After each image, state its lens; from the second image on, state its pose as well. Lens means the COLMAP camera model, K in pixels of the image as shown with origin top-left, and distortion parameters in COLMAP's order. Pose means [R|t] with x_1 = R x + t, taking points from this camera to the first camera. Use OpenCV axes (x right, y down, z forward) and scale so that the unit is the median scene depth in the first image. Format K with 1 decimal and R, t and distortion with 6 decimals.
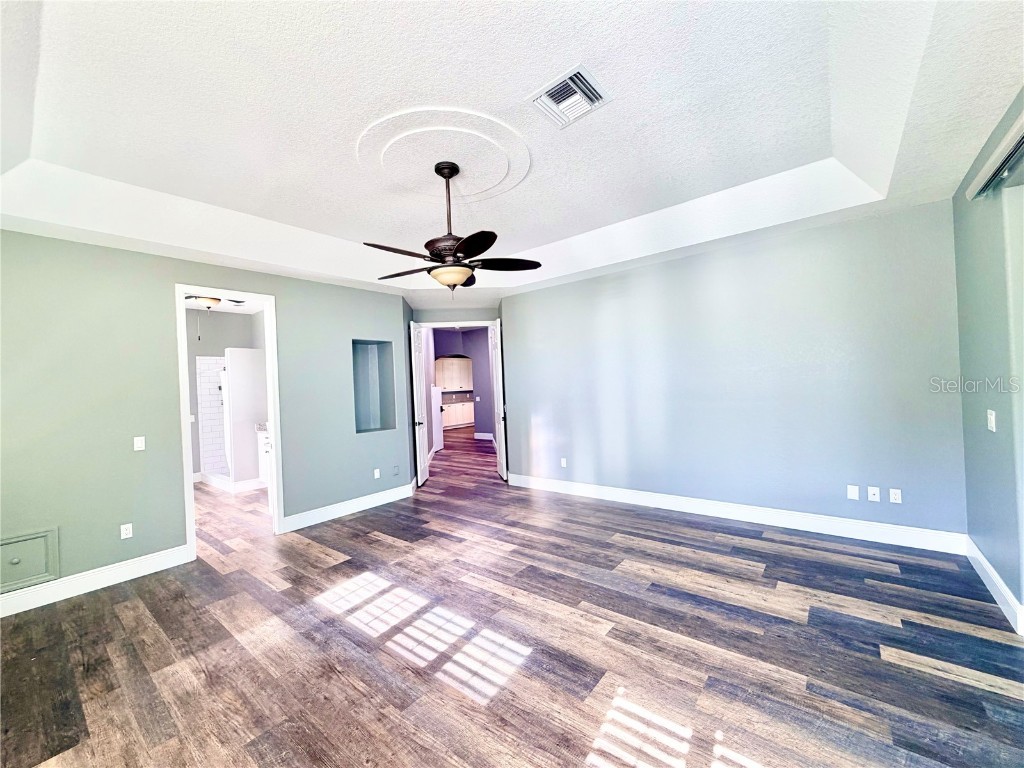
lens RADIAL K [[412.3, 0, 512.4], [0, 412.3, 383.2], [0, 0, 1]] dist [0.001189, -0.000656]
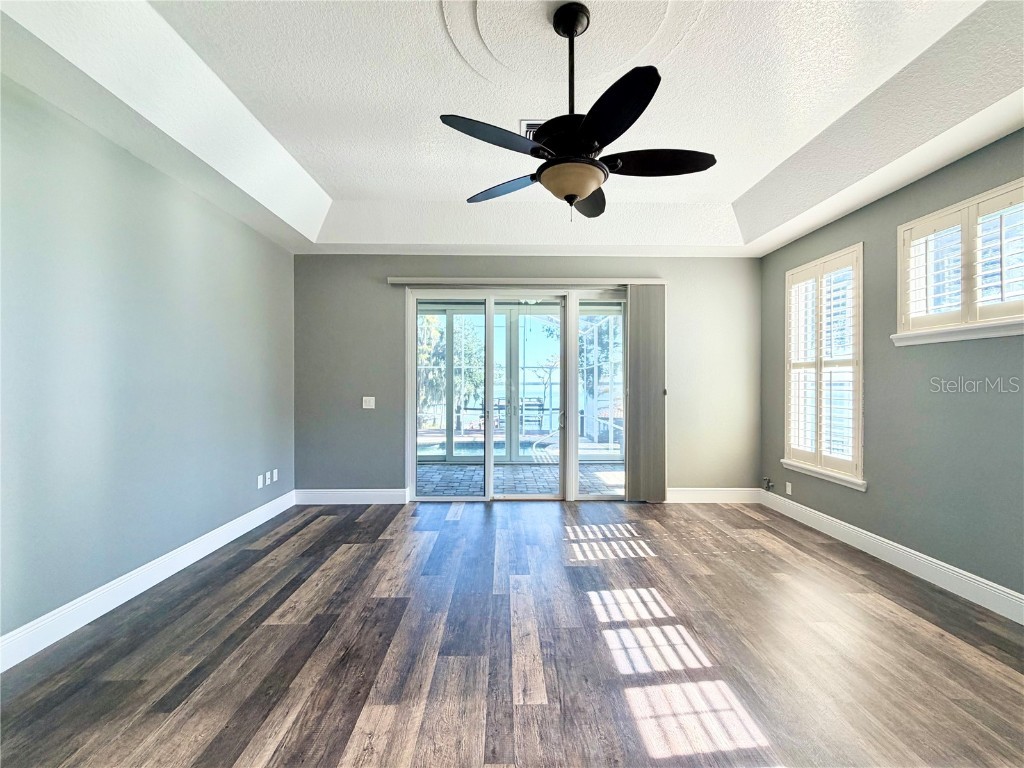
lens RADIAL K [[434.2, 0, 516.8], [0, 434.2, 385.3], [0, 0, 1]] dist [-0.001317, 0.000579]
pose [[-0.649527, 0.043170, 0.759112, -0.641124], [0.025766, 0.999063, -0.034769, 0.090826], [-0.759902, -0.003025, -0.650030, 1.621067]]
